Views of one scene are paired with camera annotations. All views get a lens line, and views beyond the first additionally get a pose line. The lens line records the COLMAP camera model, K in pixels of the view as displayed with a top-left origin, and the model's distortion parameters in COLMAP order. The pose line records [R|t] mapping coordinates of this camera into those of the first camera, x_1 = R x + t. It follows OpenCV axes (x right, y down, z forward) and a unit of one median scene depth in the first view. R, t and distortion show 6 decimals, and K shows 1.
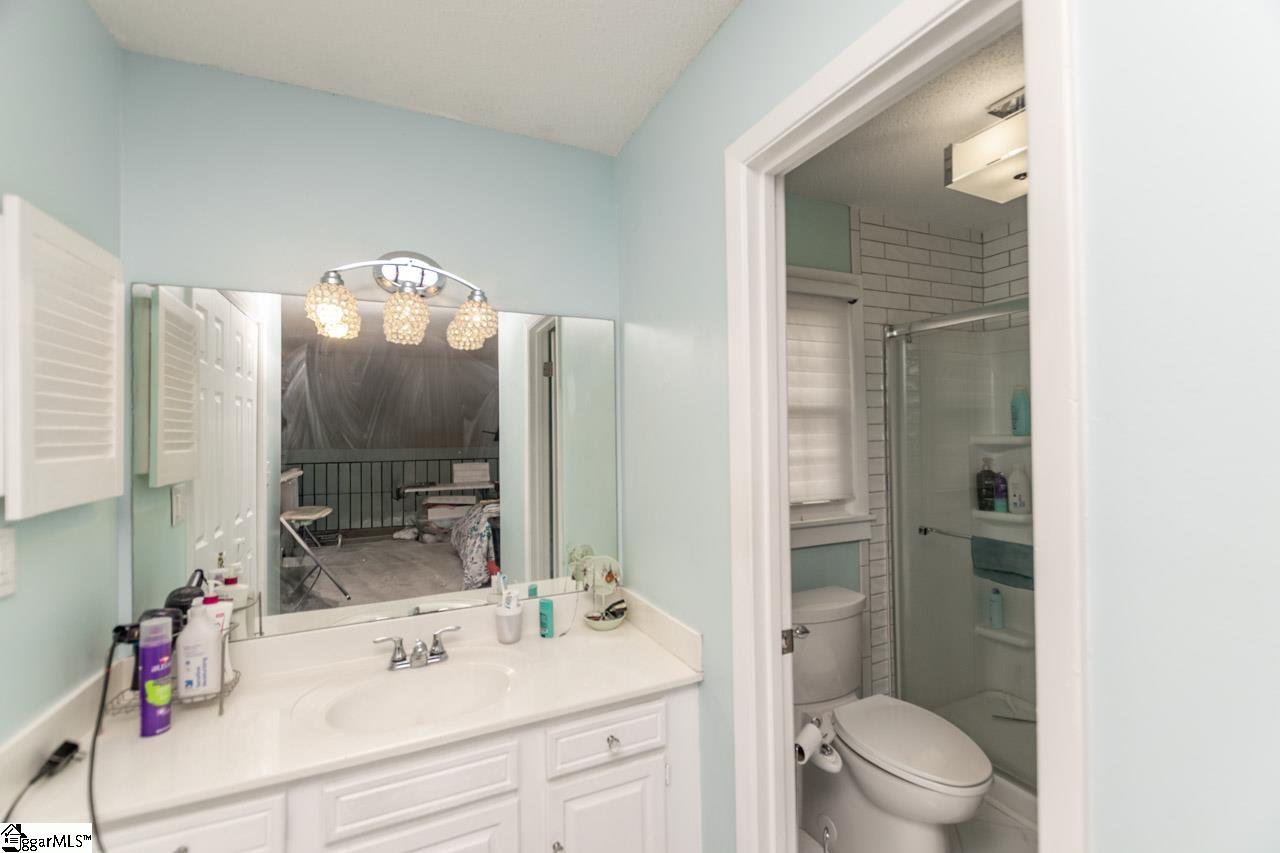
lens RADIAL K [[541.1, 0, 640.0], [0, 541.1, 426.5], [0, 0, 1]] dist [0.000932, -0.000020]
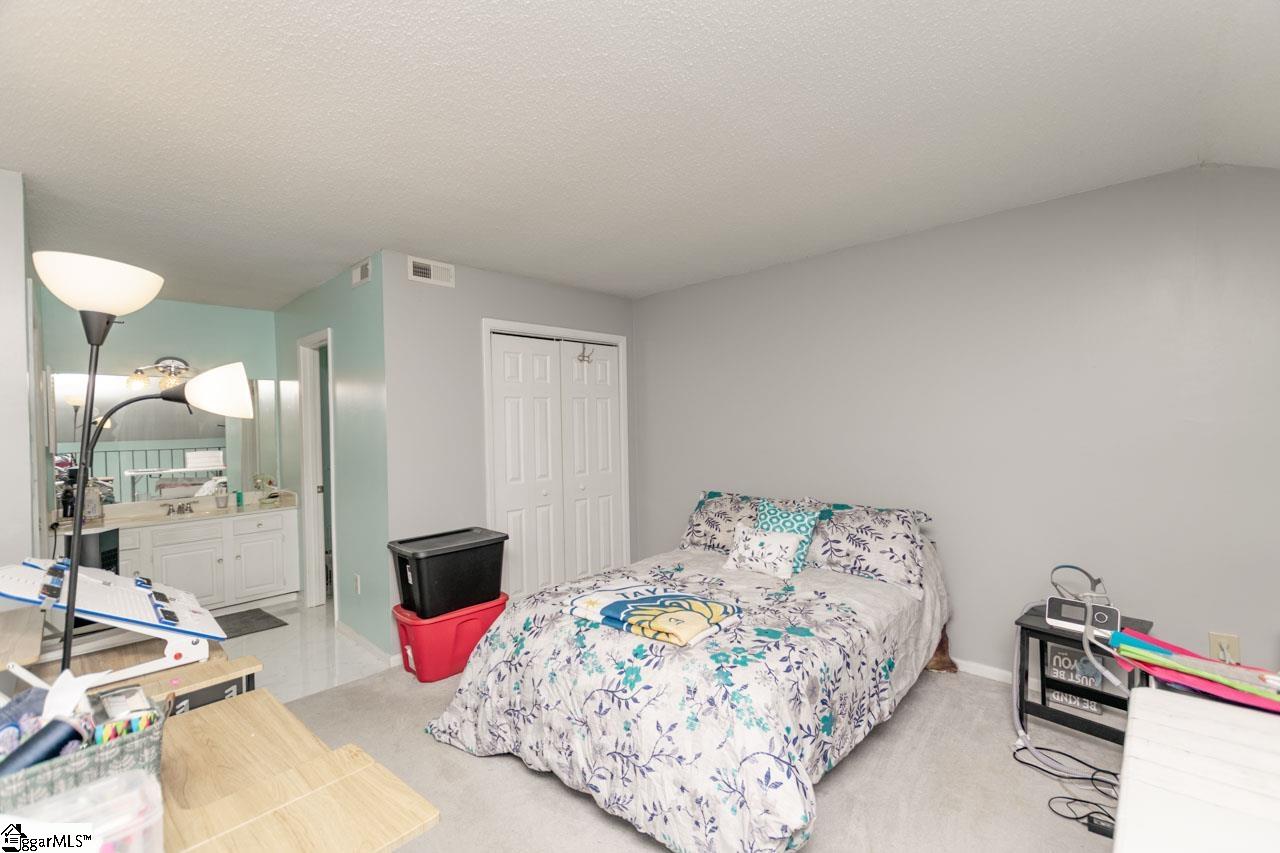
lens RADIAL K [[541.1, 0, 640.0], [0, 541.1, 426.5], [0, 0, 1]] dist [0.000932, -0.000020]
pose [[0.930852, -0.012489, 0.365184, 0.672442], [0.003659, 0.999684, 0.024862, -0.049103], [-0.365379, -0.021807, 0.930603, -2.116435]]
